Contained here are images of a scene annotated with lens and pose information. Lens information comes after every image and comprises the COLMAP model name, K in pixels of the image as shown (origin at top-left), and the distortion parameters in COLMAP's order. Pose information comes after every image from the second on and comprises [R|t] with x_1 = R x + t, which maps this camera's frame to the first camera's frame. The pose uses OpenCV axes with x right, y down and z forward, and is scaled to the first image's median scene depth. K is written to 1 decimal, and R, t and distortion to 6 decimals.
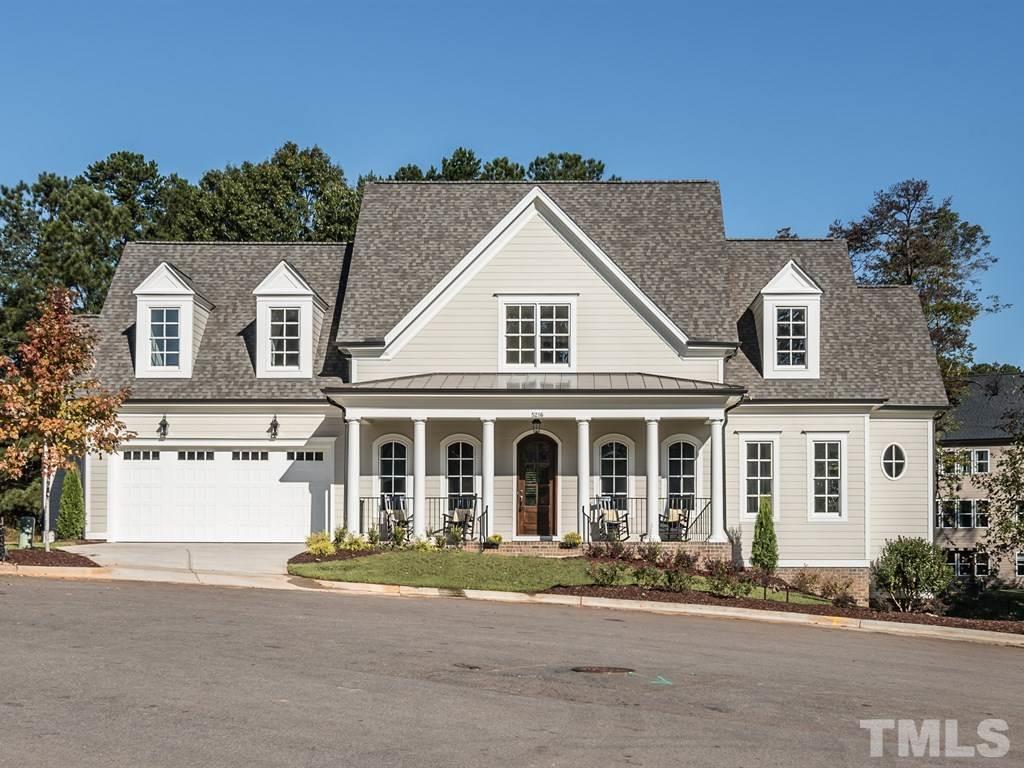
lens RADIAL K [[823.9, 0, 510.6], [0, 823.9, 368.8], [0, 0, 1]] dist [-0.005902, 0.006050]
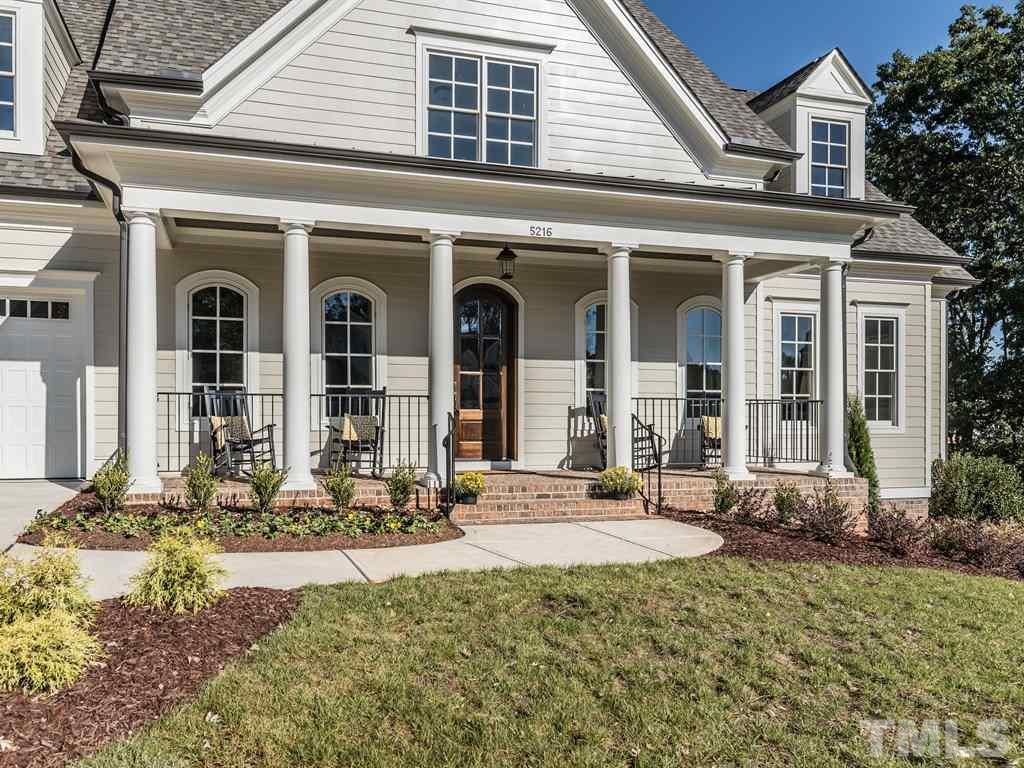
lens RADIAL K [[823.9, 0, 510.6], [0, 823.9, 368.8], [0, 0, 1]] dist [-0.005902, 0.006050]
pose [[0.966702, 0.018602, 0.255227, -0.094185], [-0.052435, 0.990592, 0.126406, 0.063883], [-0.250474, -0.135579, 0.958583, 0.442822]]
